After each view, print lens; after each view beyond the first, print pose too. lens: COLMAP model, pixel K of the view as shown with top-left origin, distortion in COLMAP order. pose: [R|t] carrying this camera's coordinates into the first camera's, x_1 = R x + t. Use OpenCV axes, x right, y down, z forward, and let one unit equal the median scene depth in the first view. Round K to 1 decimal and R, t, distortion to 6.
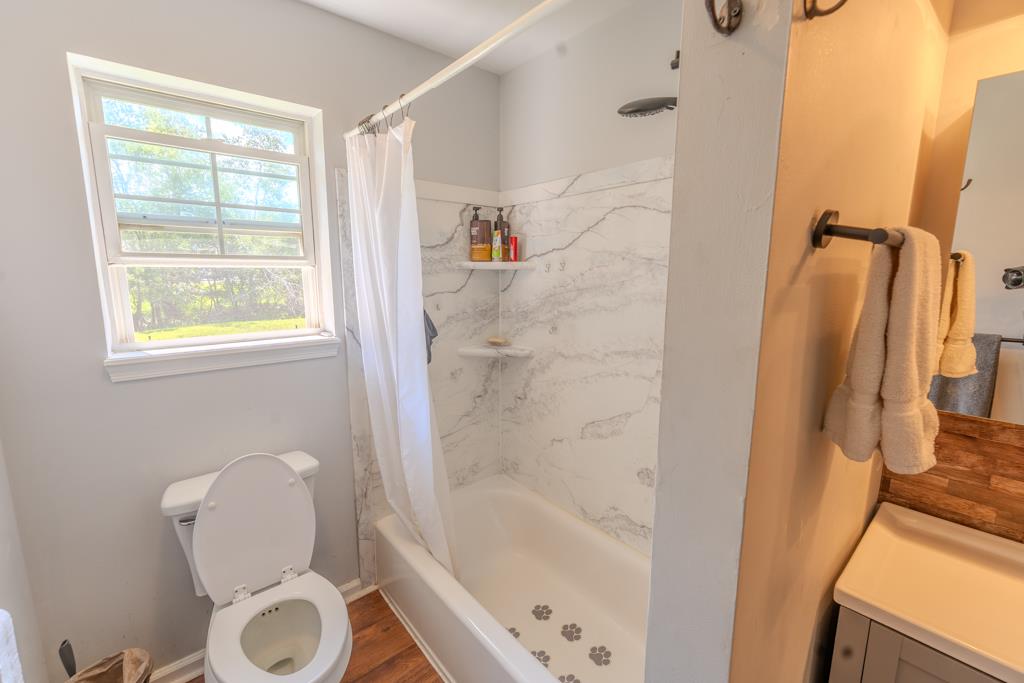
lens RADIAL K [[434.3, 0, 509.8], [0, 434.3, 340.5], [0, 0, 1]] dist [-0.001722, -0.000630]
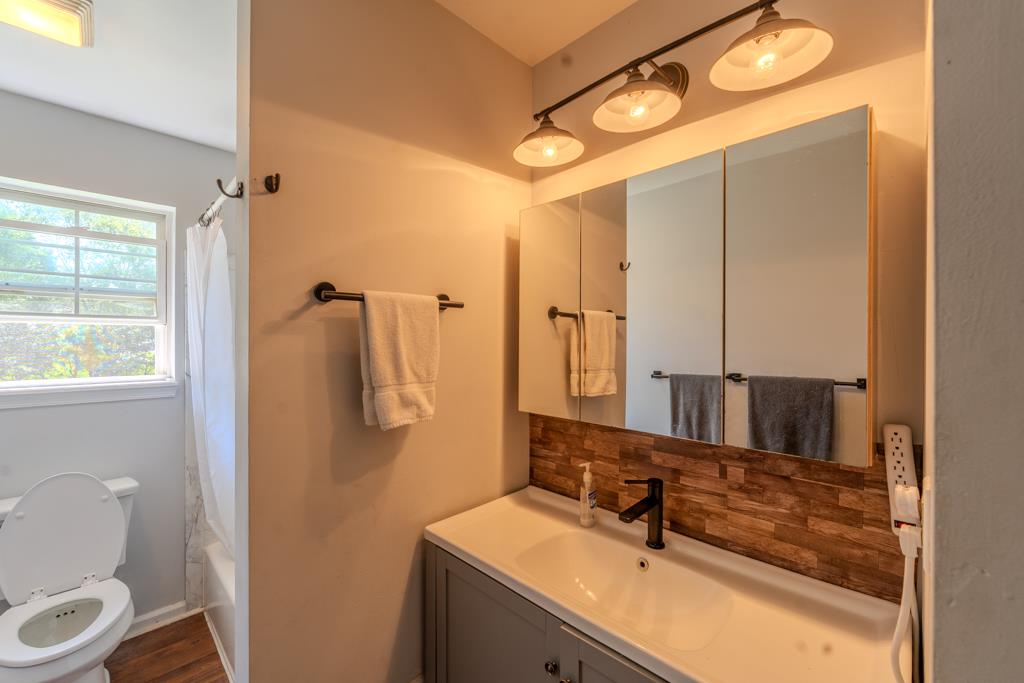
lens RADIAL K [[420.4, 0, 512.0], [0, 420.4, 341.5], [0, 0, 1]] dist [-0.001713, 0.000263]
pose [[0.996122, 0.000549, 0.087983, 0.495376], [0.013302, 0.987546, -0.156769, 0.089789], [-0.086973, 0.157332, 0.983708, -0.297369]]
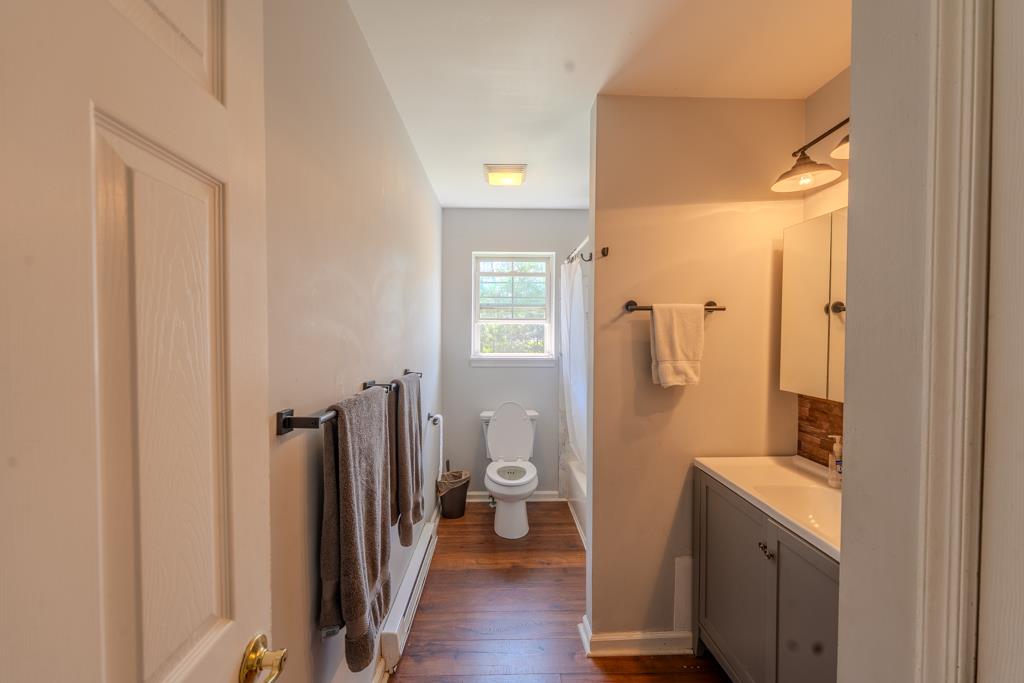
lens RADIAL K [[410.5, 0, 510.2], [0, 410.5, 340.6], [0, 0, 1]] dist [-0.002348, -0.000662]
pose [[0.784739, 0.013929, -0.619670, 0.700826], [-0.100610, 0.989352, -0.105172, 0.153654], [0.611607, 0.144878, 0.777784, -0.706569]]
